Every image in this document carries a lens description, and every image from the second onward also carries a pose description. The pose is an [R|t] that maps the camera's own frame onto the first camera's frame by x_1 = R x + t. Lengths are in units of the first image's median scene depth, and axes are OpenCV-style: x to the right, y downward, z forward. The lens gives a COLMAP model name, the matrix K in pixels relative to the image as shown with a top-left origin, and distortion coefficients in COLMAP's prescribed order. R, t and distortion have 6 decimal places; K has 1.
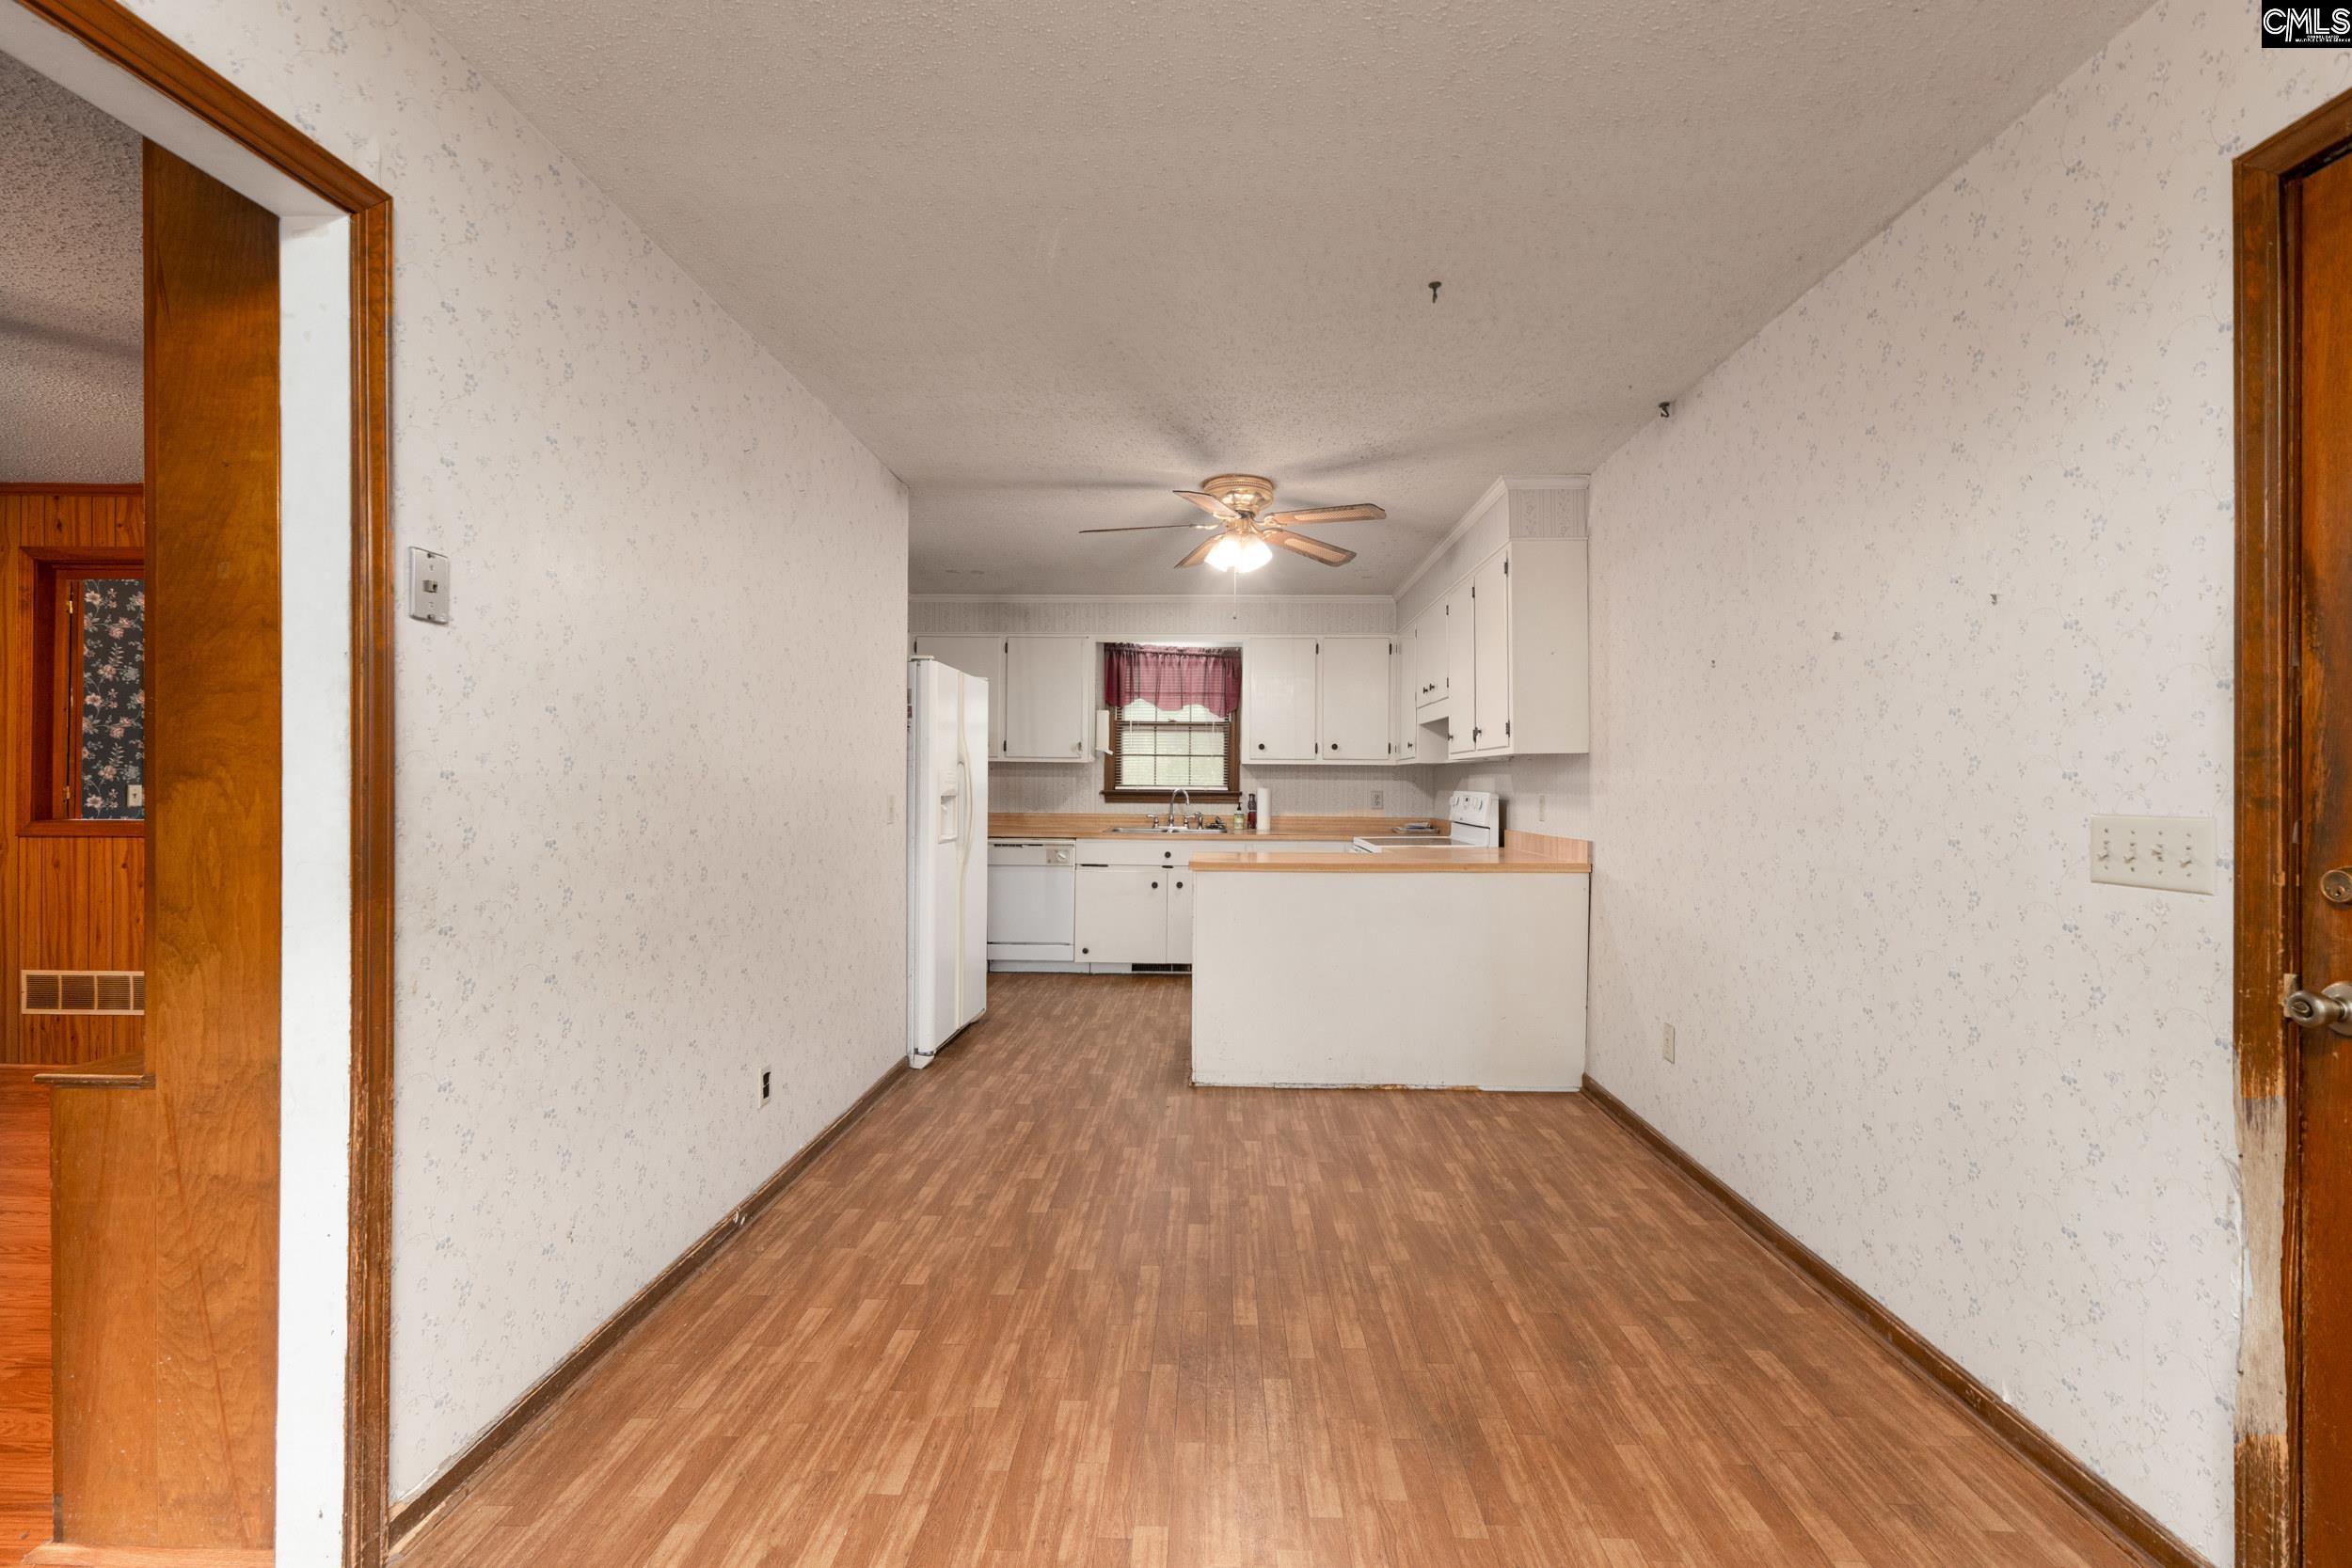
lens RADIAL K [[1011.6, 0, 1176.0], [0, 1011.6, 784.0], [0, 0, 1]] dist [0.000512, -0.000015]
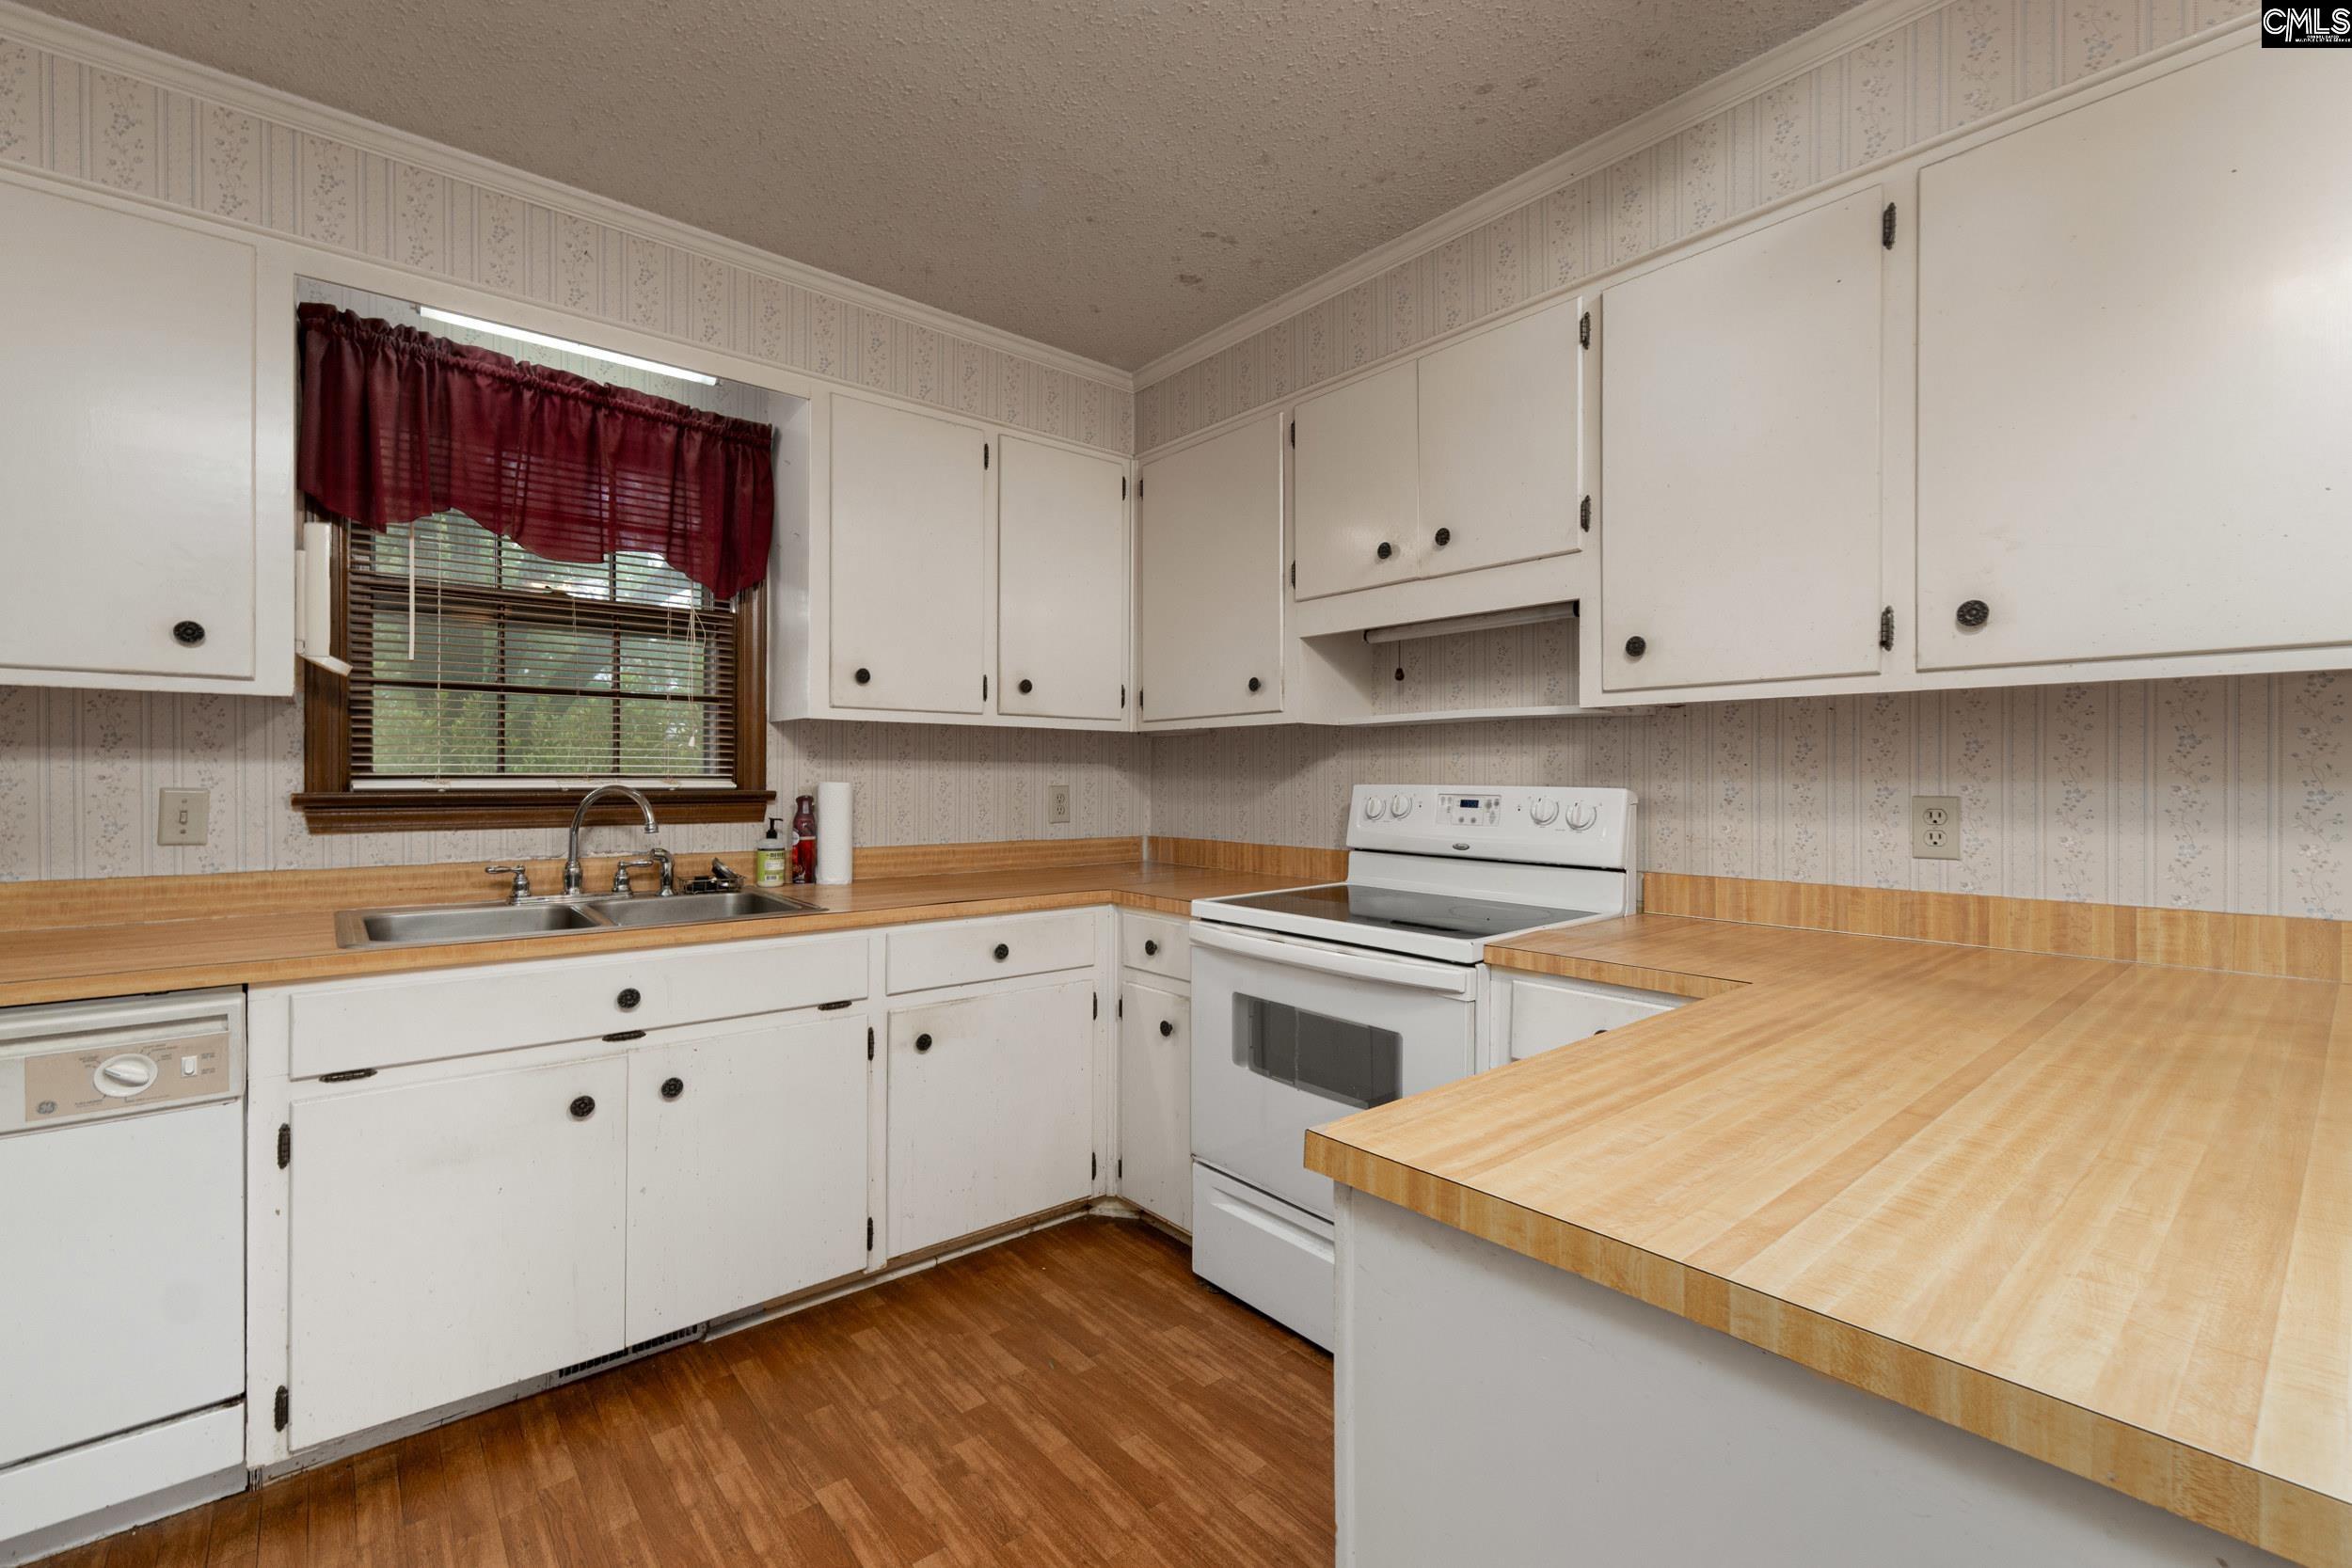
lens RADIAL K [[1008.8, 0, 1175.9], [0, 1008.8, 771.4], [0, 0, 1]] dist [0.020291, 0.000003]
pose [[0.732321, -0.002844, 0.680953, -0.090296], [0.001416, 0.999995, 0.002652, -0.000638], [-0.680958, -0.000978, 0.732322, 0.605917]]
